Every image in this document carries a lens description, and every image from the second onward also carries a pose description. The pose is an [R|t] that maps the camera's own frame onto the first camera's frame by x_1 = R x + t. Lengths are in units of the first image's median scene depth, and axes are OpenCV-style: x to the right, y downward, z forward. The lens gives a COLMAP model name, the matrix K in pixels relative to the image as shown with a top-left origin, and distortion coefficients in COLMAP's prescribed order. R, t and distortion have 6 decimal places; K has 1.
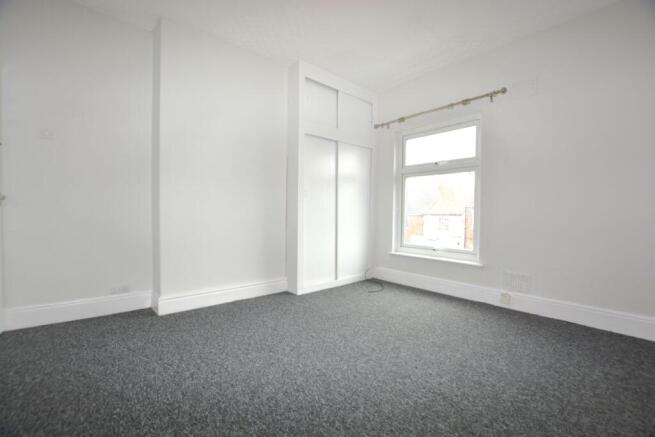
lens RADIAL K [[284.1, 0, 325.0], [0, 284.1, 219.7], [0, 0, 1]] dist [-0.019255, -0.000556]
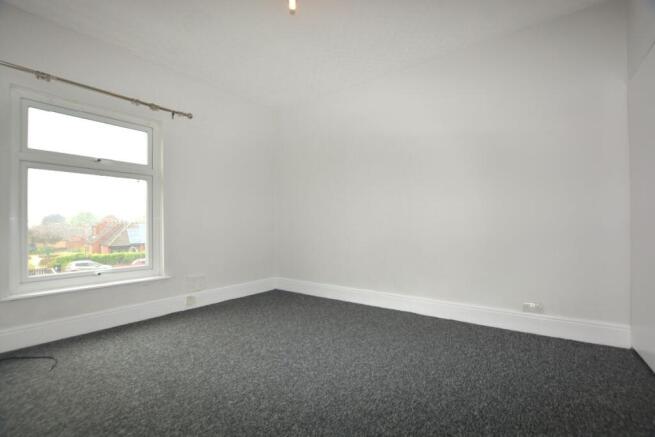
lens RADIAL K [[284.1, 0, 330.9], [0, 284.1, 218.9], [0, 0, 1]] dist [-0.019255, -0.000556]
pose [[-0.200090, 0.010684, 0.979719, -0.522851], [0.033684, 0.999424, -0.004019, -0.019730], [-0.979198, 0.032197, -0.200334, 0.606328]]
